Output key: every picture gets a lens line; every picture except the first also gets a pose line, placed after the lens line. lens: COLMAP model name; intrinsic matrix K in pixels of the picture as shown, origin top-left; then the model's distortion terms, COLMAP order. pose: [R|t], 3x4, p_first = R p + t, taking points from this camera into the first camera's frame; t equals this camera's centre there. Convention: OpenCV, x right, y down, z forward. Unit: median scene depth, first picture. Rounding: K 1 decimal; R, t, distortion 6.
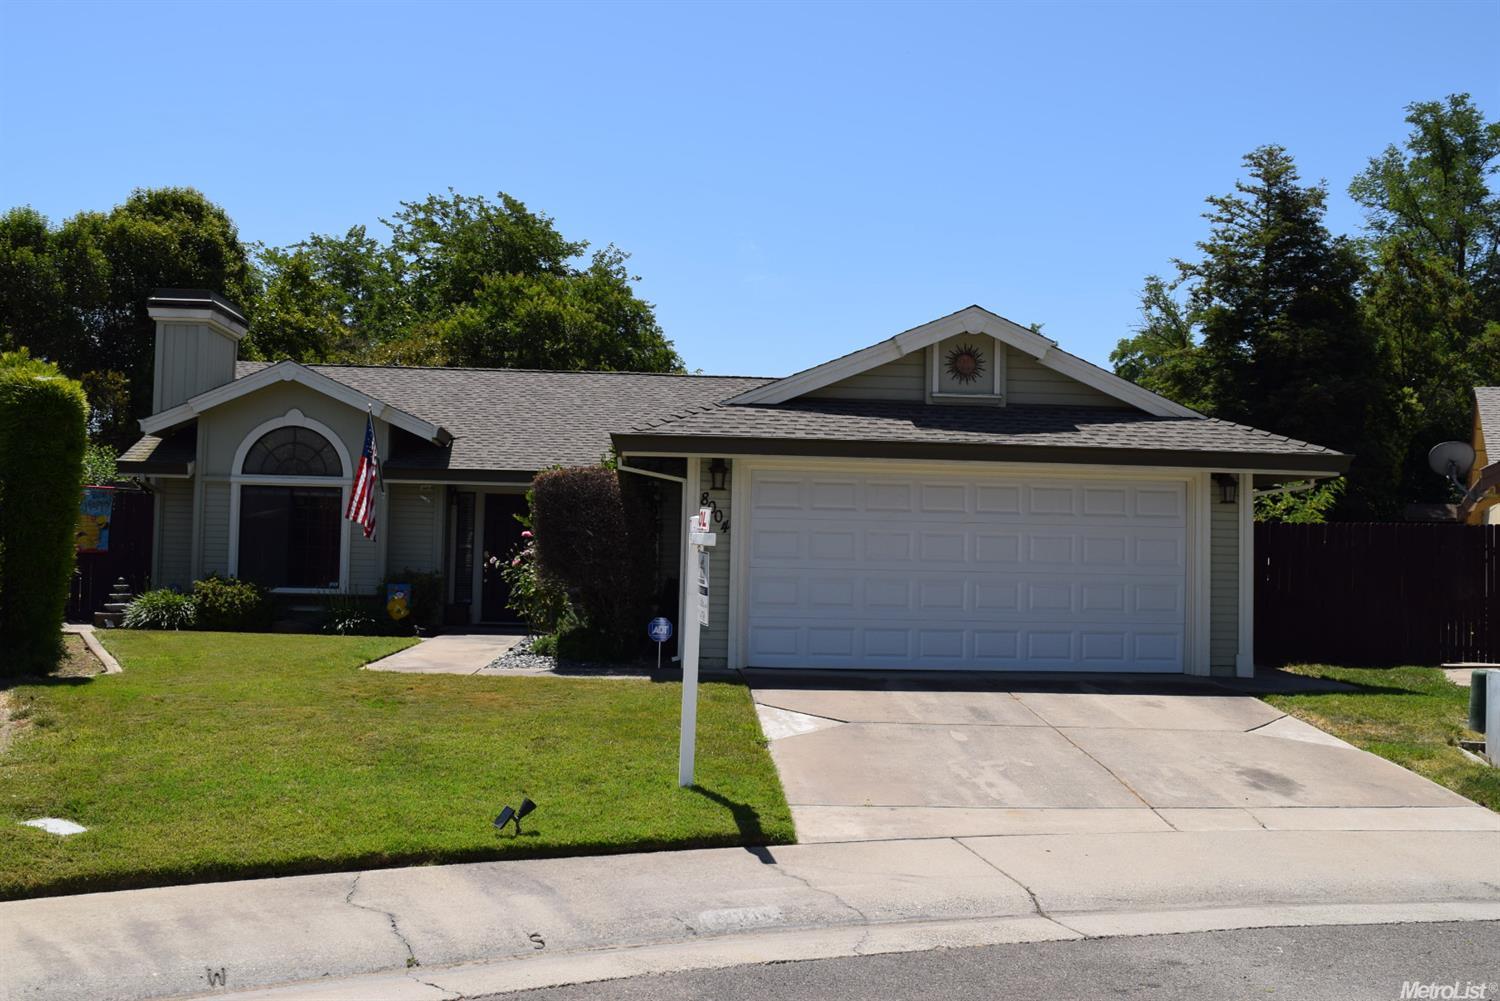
lens RADIAL K [[1475.6, 0, 750.0], [0, 1475.6, 500.5], [0, 0, 1]] dist [-0.096973, -0.000999]
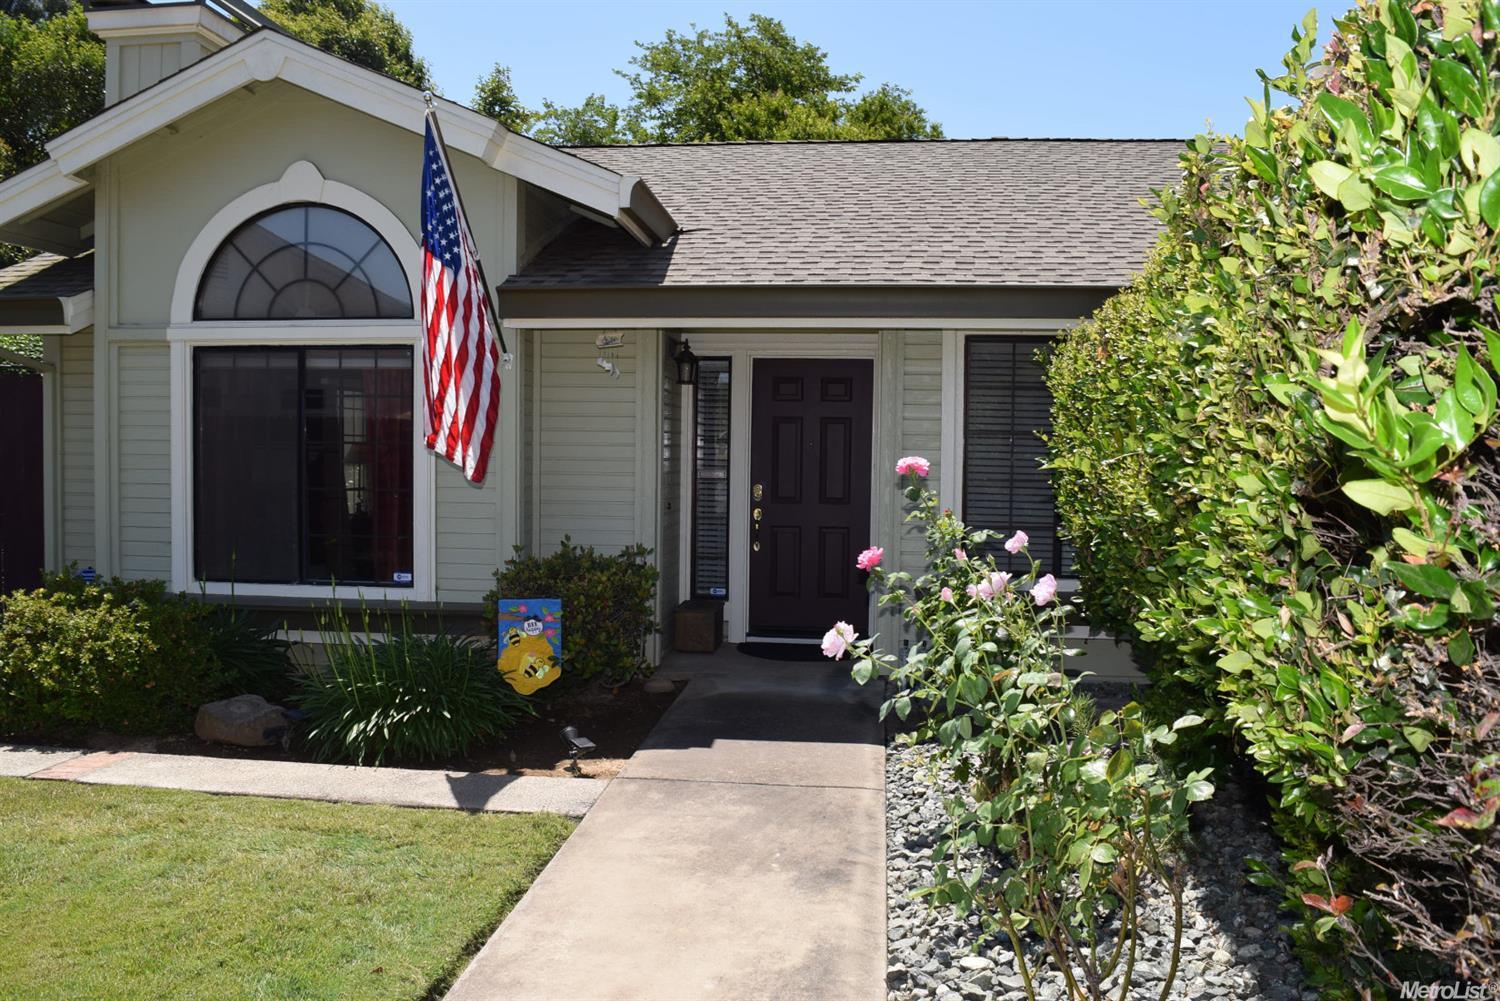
lens RADIAL K [[1175.2, 0, 750.0], [0, 1175.2, 500.5], [0, 0, 1]] dist [-0.097974, 0.020529]
pose [[0.985856, -0.003040, -0.167564, -0.129383], [0.017954, 0.995998, 0.087559, 0.007867], [0.166628, -0.089329, 0.981965, 0.687861]]
